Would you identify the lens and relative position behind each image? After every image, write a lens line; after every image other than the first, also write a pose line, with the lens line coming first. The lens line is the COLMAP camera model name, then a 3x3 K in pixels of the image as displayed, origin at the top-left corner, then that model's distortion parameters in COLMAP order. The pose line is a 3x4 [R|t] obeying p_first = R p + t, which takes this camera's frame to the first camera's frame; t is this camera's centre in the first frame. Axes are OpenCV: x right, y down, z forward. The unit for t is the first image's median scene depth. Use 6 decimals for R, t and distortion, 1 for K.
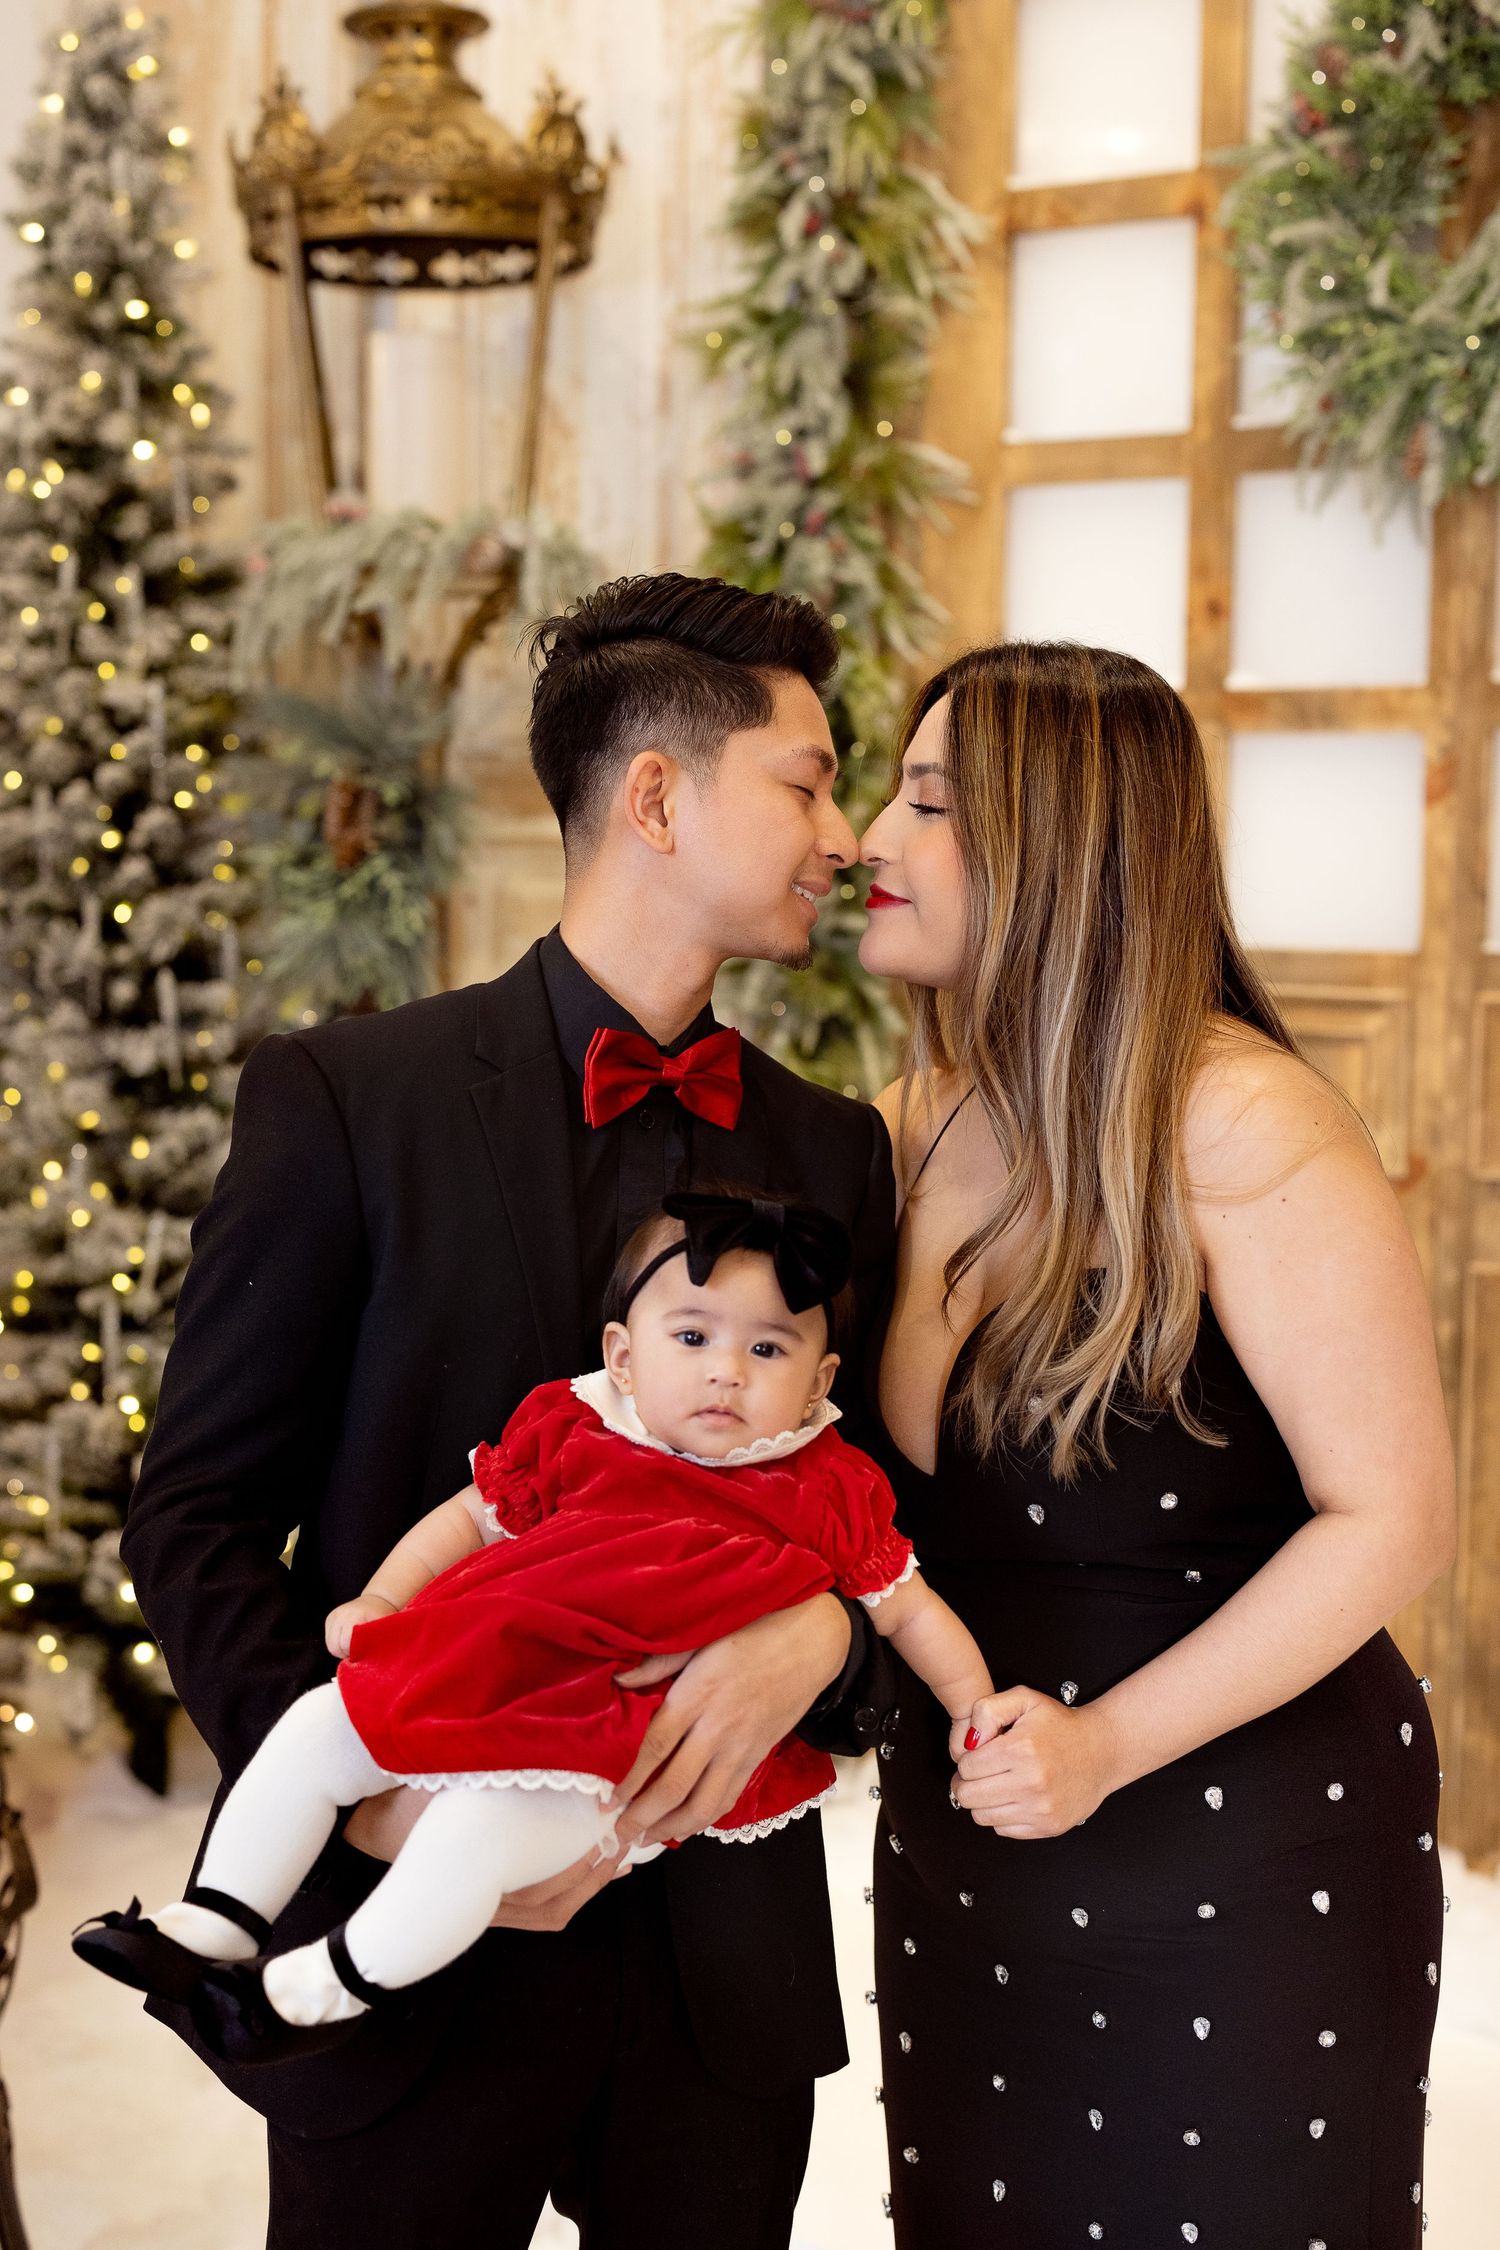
lens RADIAL K [[3245.2, 0, 763.4], [0, 3245.2, 1130.9], [0, 0, 1]] dist [0.024655, 0.000000]
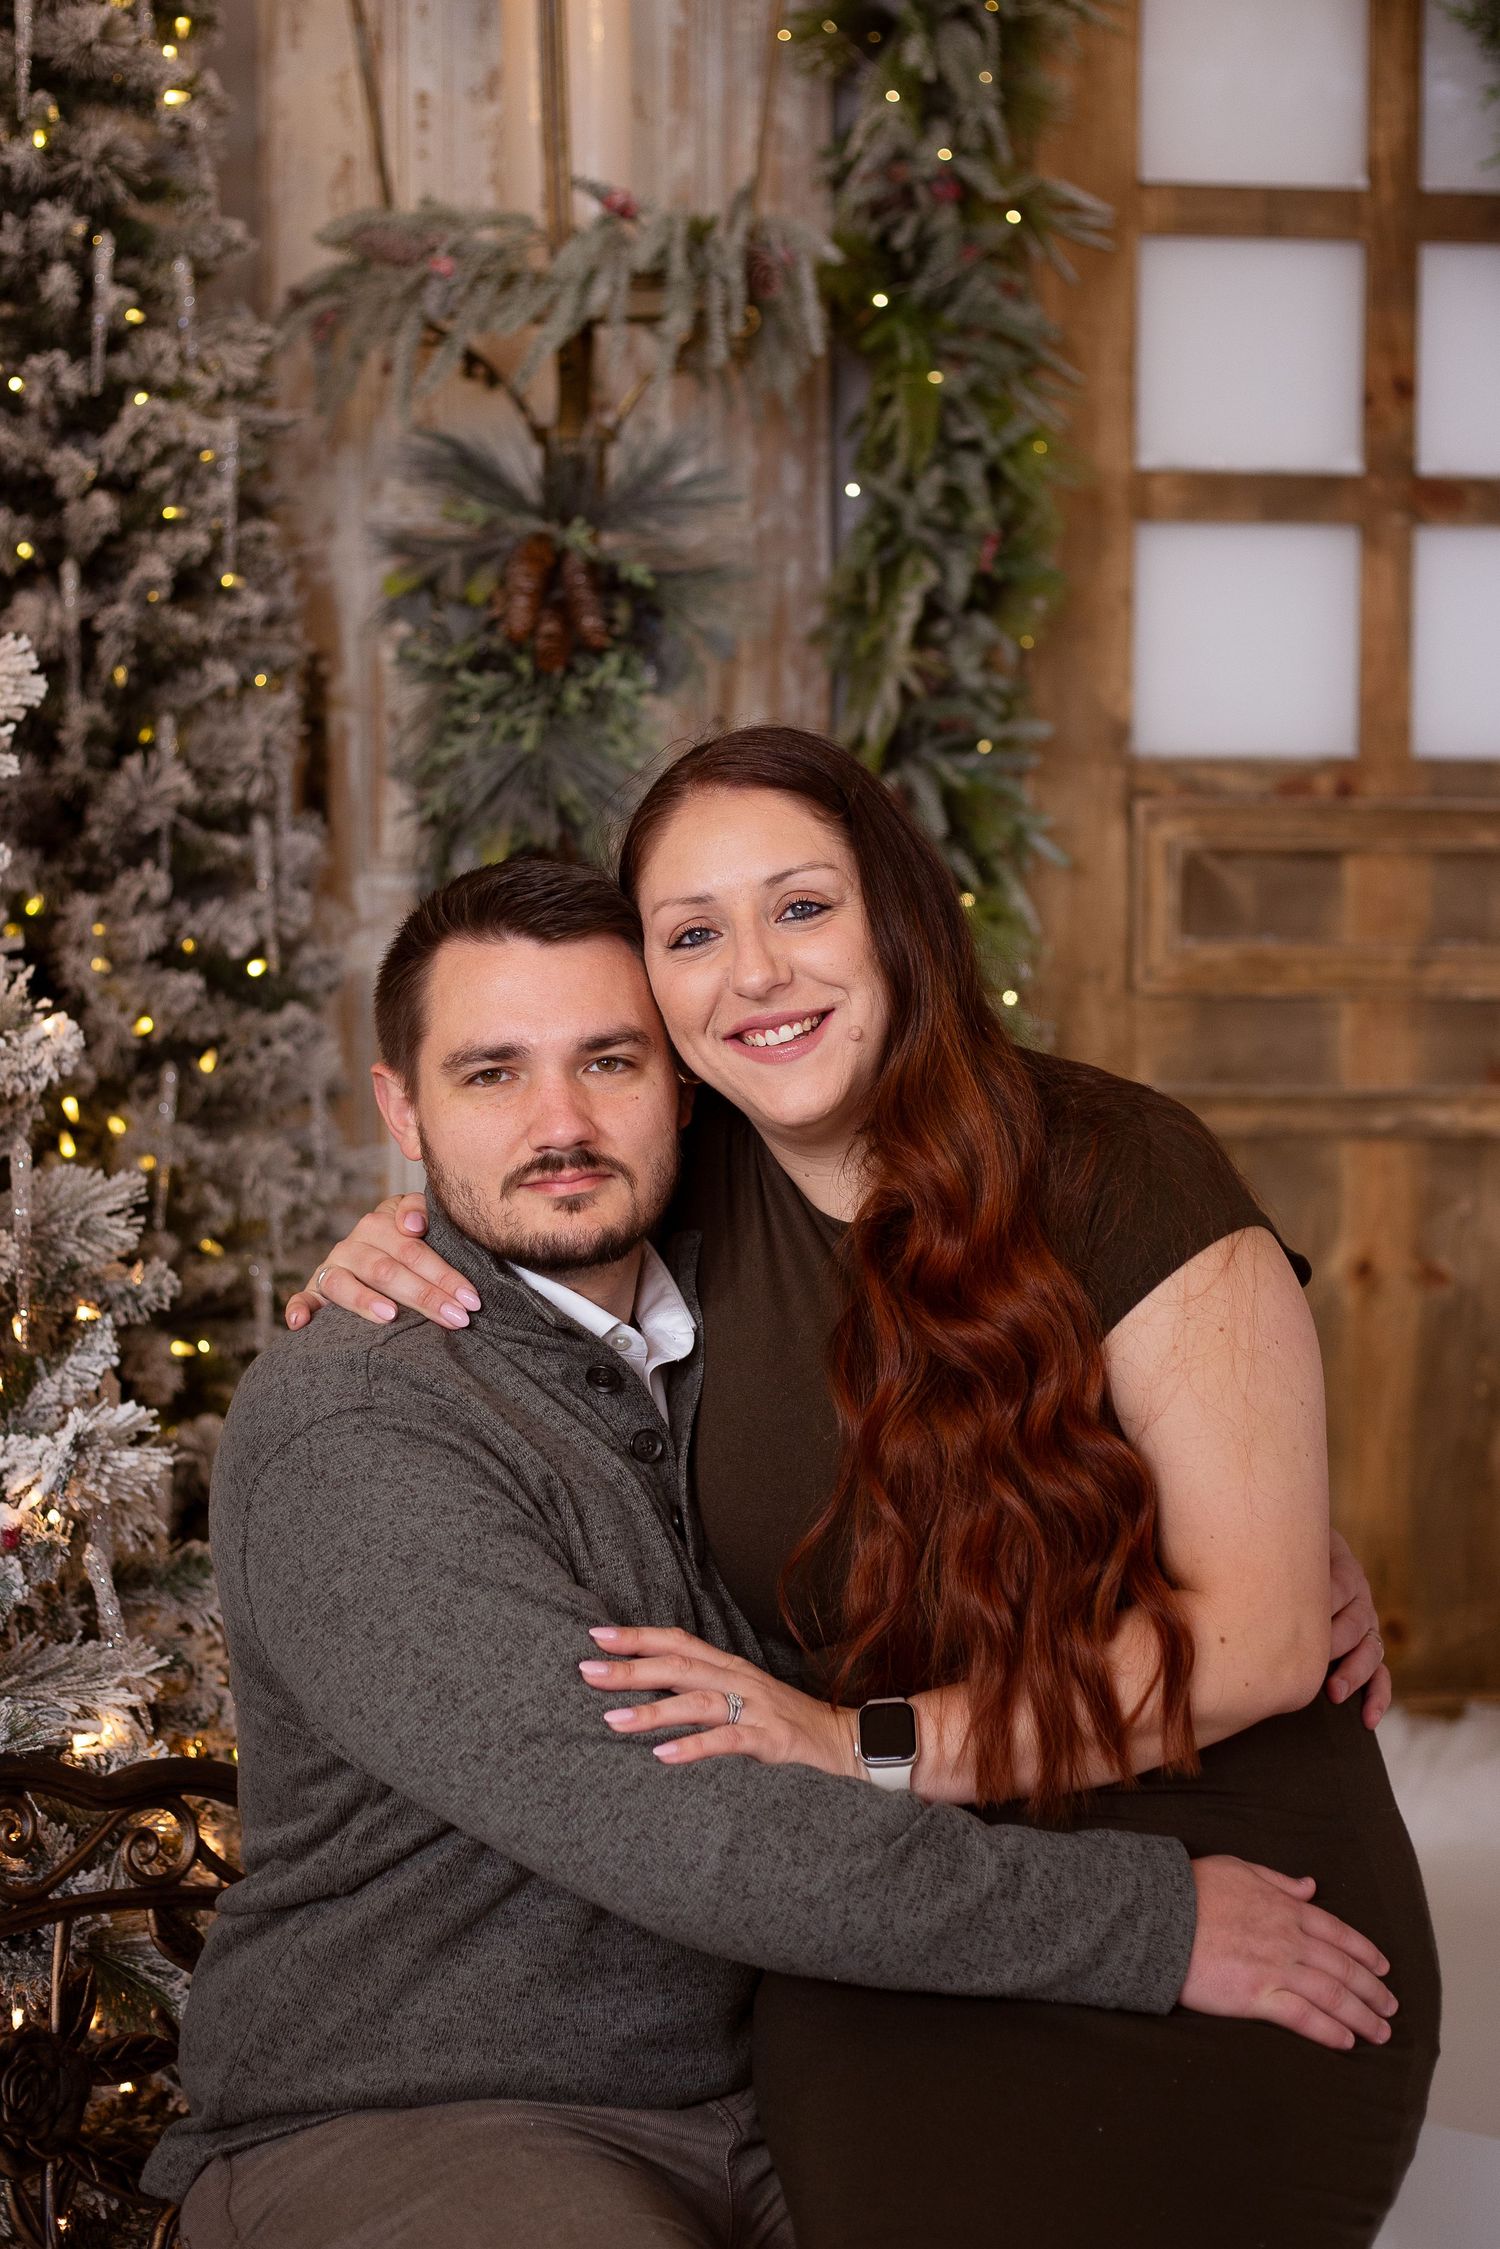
lens RADIAL K [[3642.4, 0, 720.8], [0, 3642.4, 1073.9], [0, 0, 1]] dist [-0.084320, 0.000000]
pose [[0.798060, -0.065132, 0.599048, -0.611516], [0.053857, 0.997872, 0.036747, -0.015908], [-0.600167, 0.002937, 0.799869, 0.295286]]
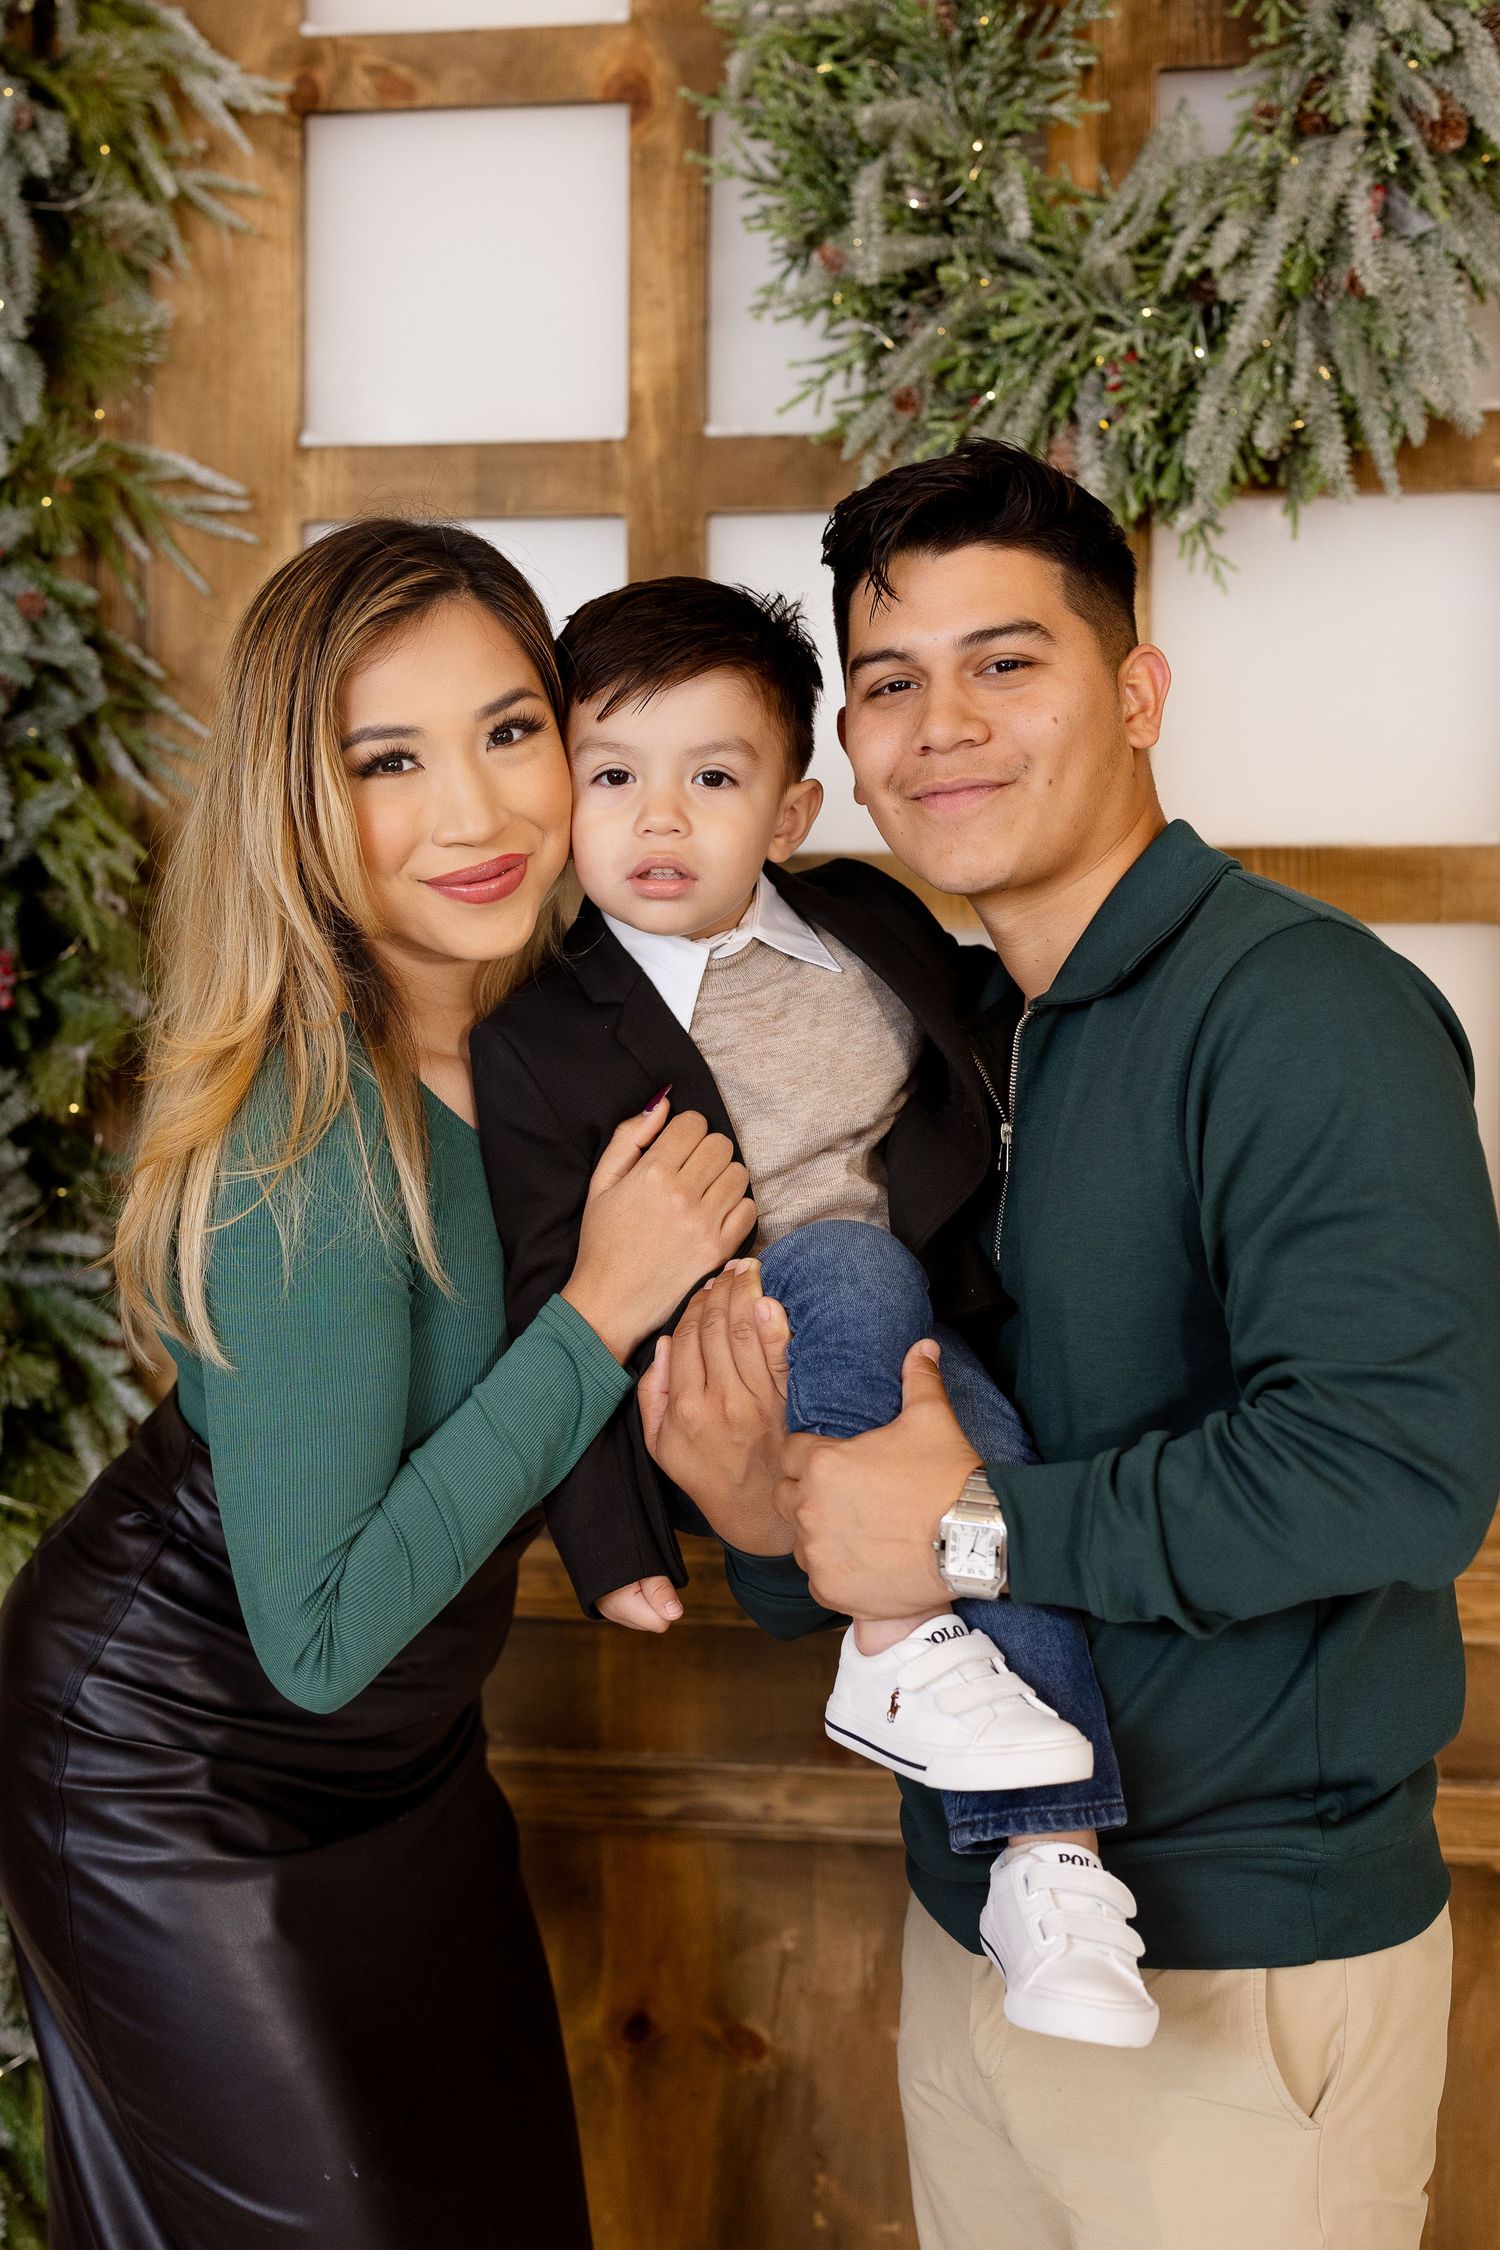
lens RADIAL K [[3571.6, 0, 788.0], [0, 3571.6, 1156.4], [0, 0, 1]] dist [-0.001596, 0.000000]
pose [[0.921507, -0.017428, 0.387971, -0.103385], [0.039845, 0.997964, -0.049809, -0.042801], [-0.386313, 0.061357, 0.920325, 0.359643]]
